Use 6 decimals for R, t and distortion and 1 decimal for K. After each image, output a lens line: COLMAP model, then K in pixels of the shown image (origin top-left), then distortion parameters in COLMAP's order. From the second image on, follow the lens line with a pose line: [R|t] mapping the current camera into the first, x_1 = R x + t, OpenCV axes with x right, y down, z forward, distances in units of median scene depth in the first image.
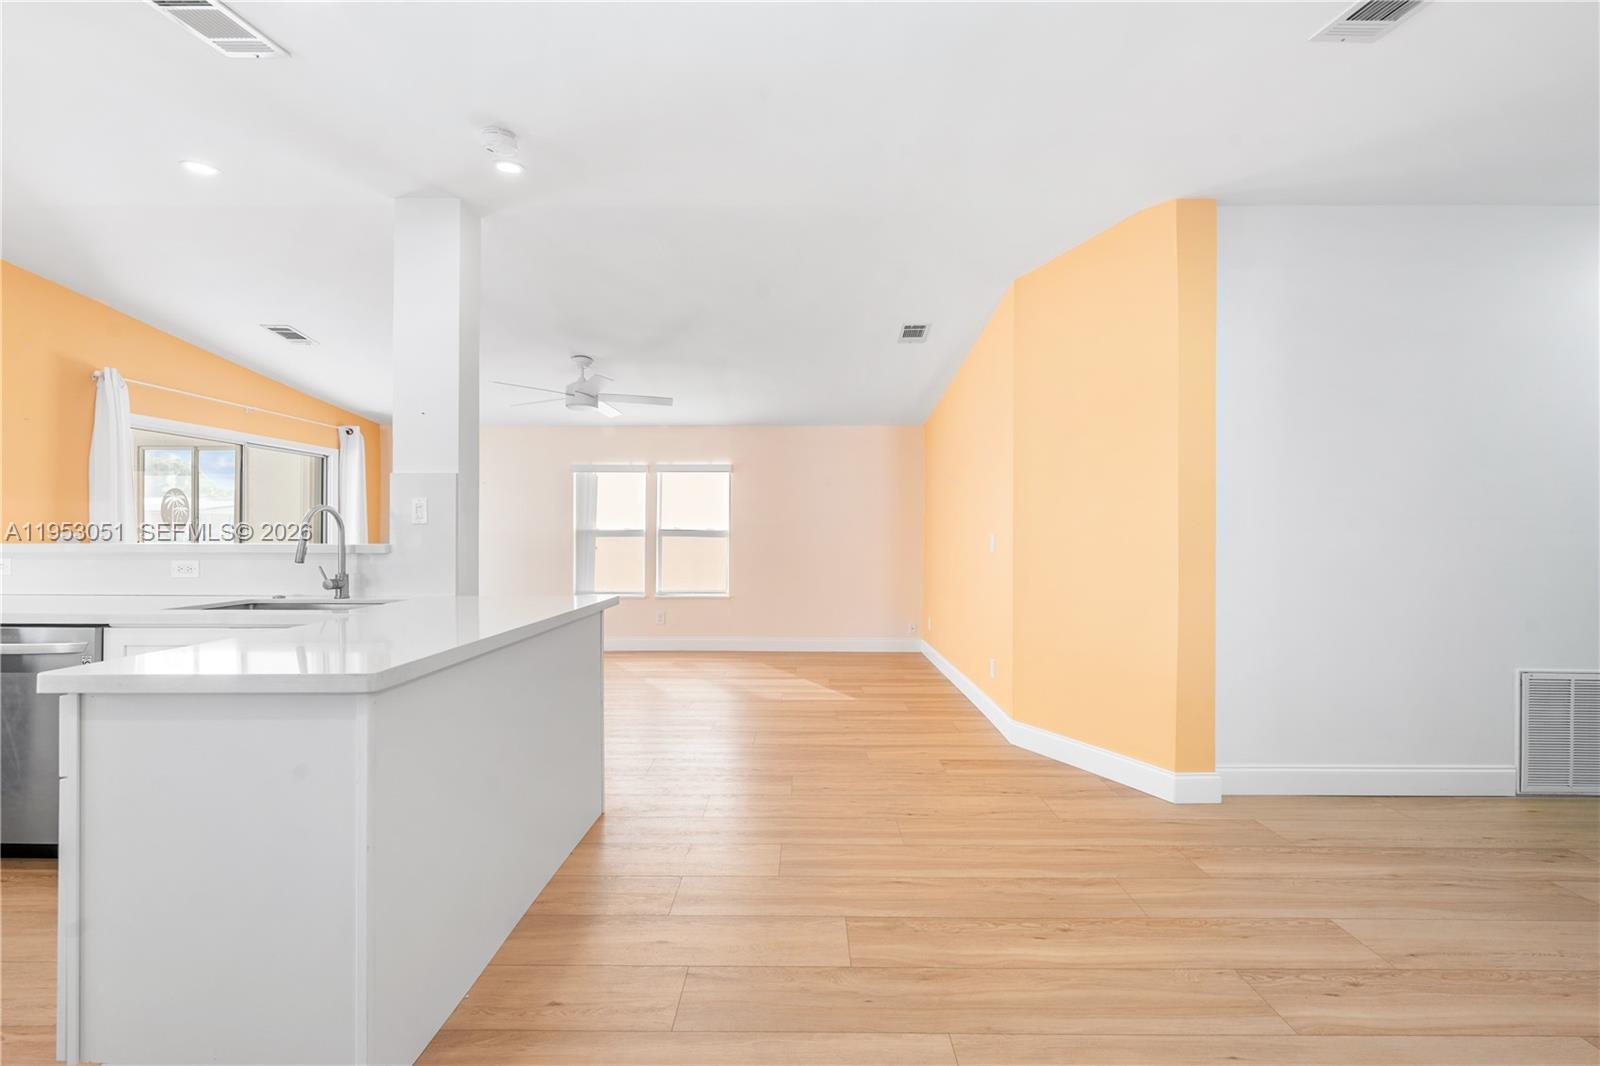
lens RADIAL K [[634.6, 0, 785.8], [0, 634.6, 533.6], [0, 0, 1]] dist [0.000317, -0.000748]
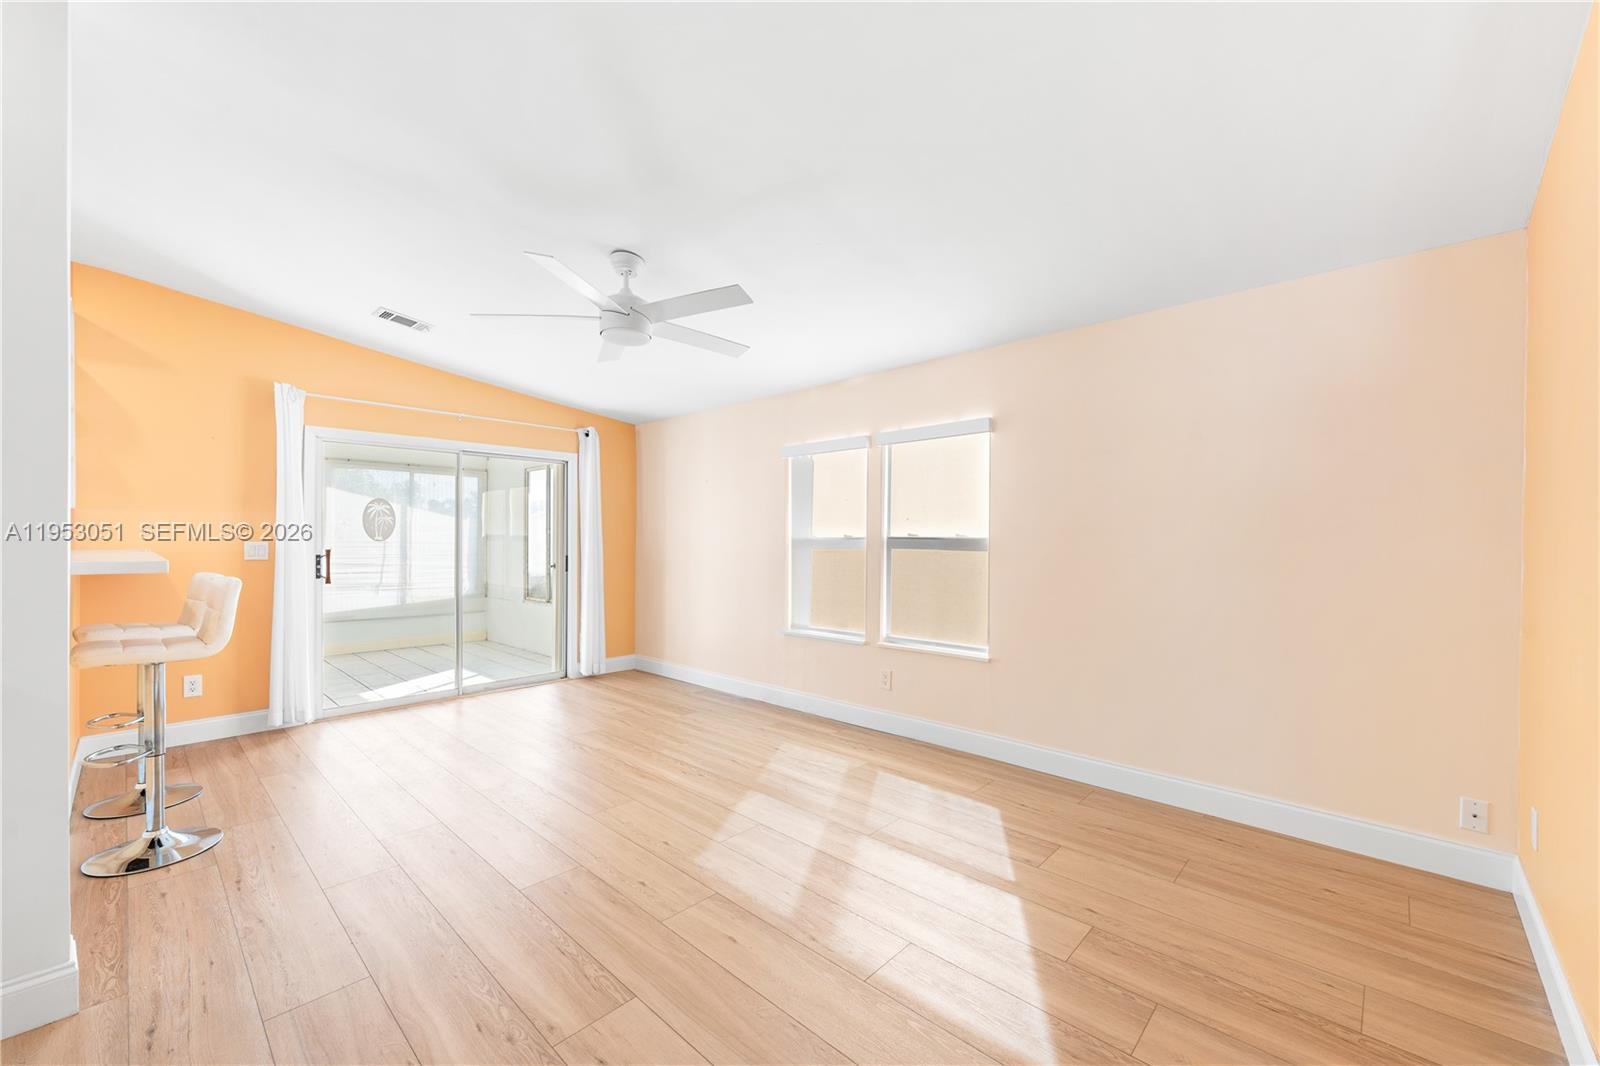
lens RADIAL K [[634.6, 0, 789.1], [0, 634.6, 538.4], [0, 0, 1]] dist [0.000317, -0.000748]
pose [[0.732423, -0.001098, -0.680849, 0.292038], [-0.003906, 0.999975, -0.005814, -0.002400], [0.680839, 0.006918, 0.732400, 0.876548]]
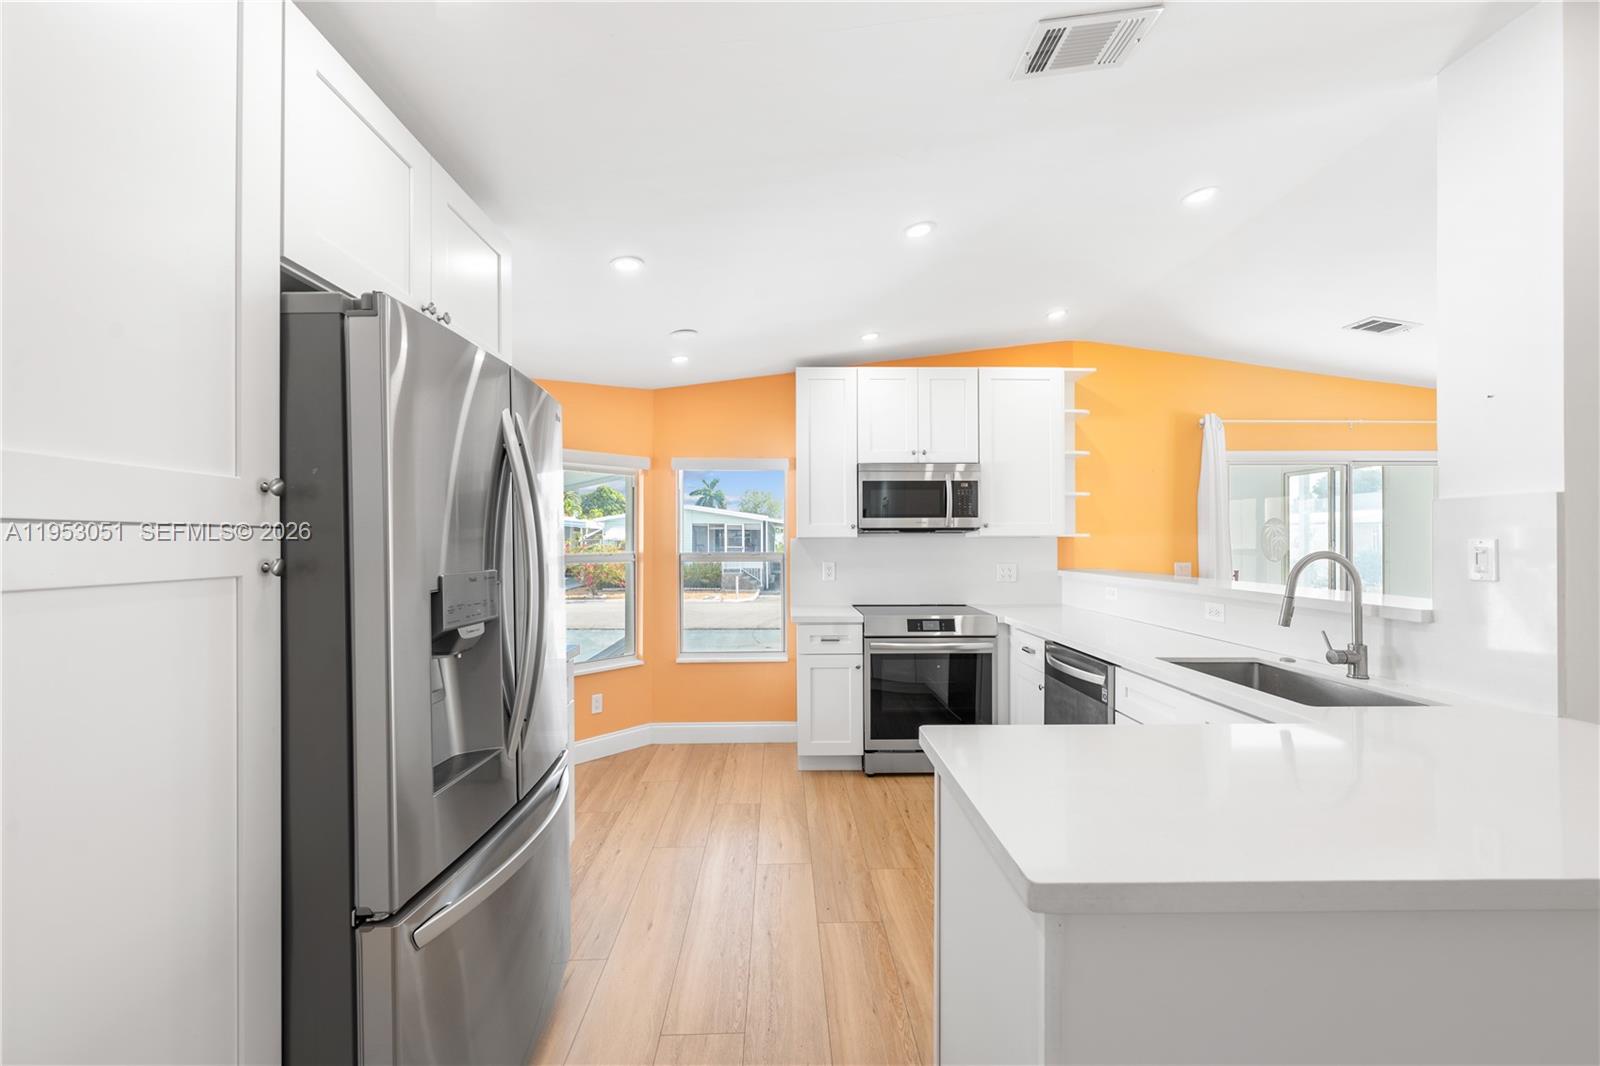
lens RADIAL K [[634.6, 0, 797.0], [0, 634.6, 538.4], [0, 0, 1]] dist [0.000317, -0.000748]
pose [[0.049099, -0.006300, -0.998774, -0.004988], [-0.002816, 0.999975, -0.006446, -0.039873], [0.998790, 0.003129, 0.049080, 0.253528]]
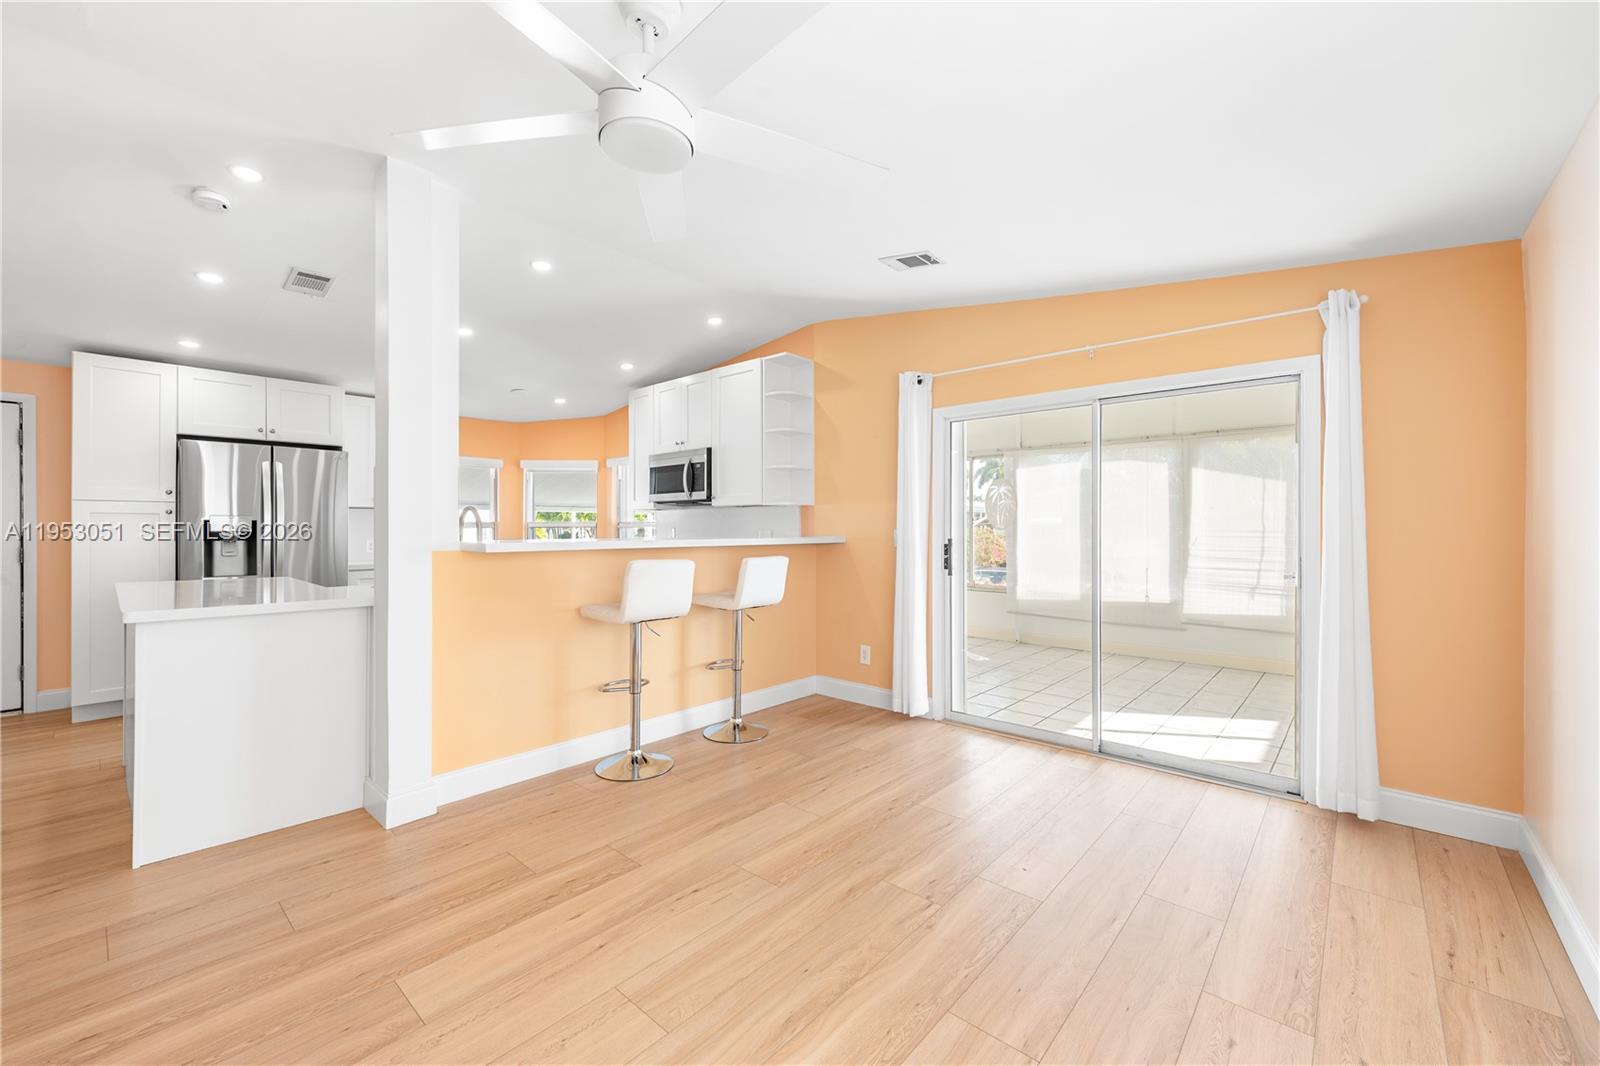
lens RADIAL K [[634.6, 0, 809.3], [0, 634.6, 526.3], [0, 0, 1]] dist [0.000317, -0.000748]
pose [[-0.638262, -0.005853, -0.769797, -0.159666], [-0.003605, 0.999983, -0.004614, 0.000263], [0.769811, -0.000169, -0.638272, 1.696151]]
